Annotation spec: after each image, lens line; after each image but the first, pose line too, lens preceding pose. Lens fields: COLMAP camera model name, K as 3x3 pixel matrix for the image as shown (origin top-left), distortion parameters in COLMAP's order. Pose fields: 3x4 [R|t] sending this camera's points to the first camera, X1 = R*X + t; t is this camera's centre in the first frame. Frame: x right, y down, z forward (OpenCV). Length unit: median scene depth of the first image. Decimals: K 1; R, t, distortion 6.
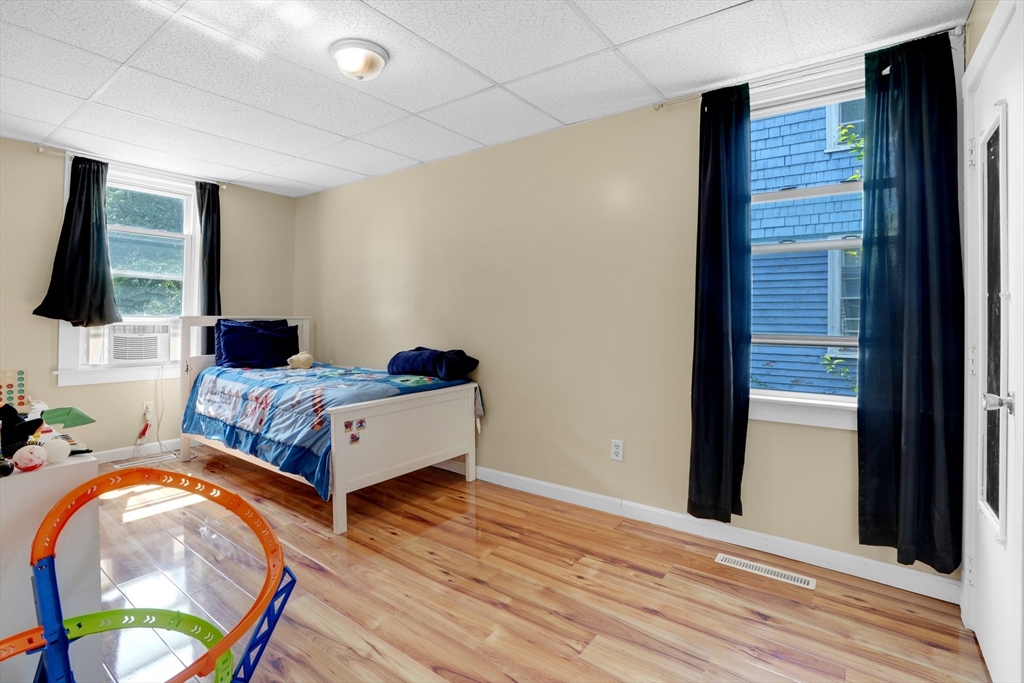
lens RADIAL K [[495.3, 0, 449.4], [0, 495.3, 320.1], [0, 0, 1]] dist [-0.033751, 0.000688]
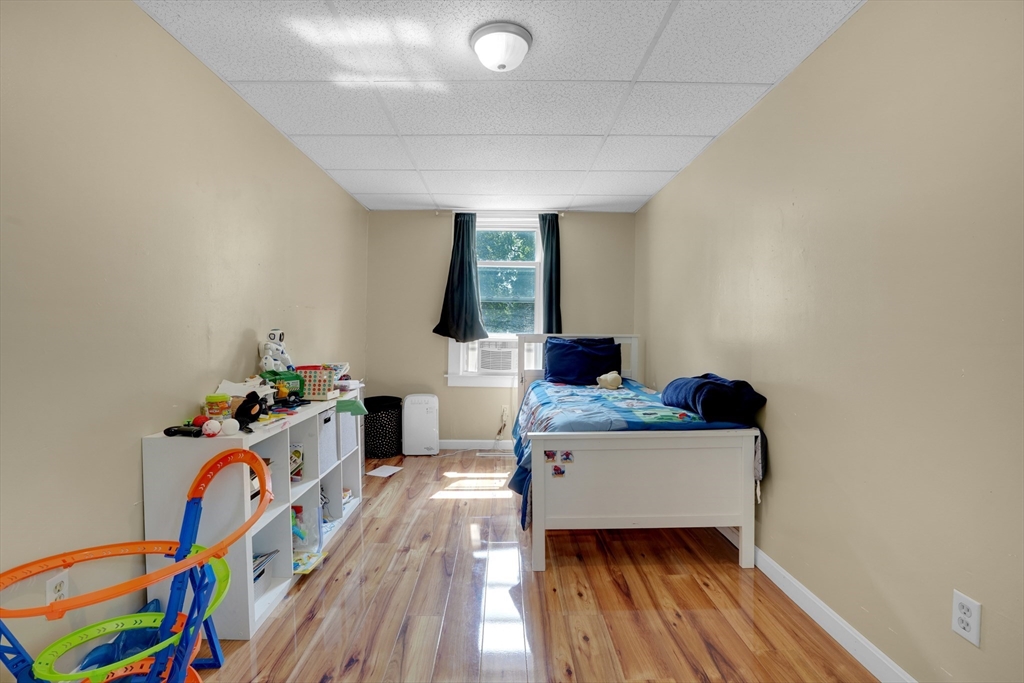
lens RADIAL K [[465.7, 0, 506.4], [0, 465.7, 334.2], [0, 0, 1]] dist [-0.073589, 0.028084]
pose [[0.651727, 0.000542, -0.758453, 0.303993], [-0.008966, 0.999935, -0.006990, 0.000671], [0.758400, 0.011356, 0.651690, 0.313039]]
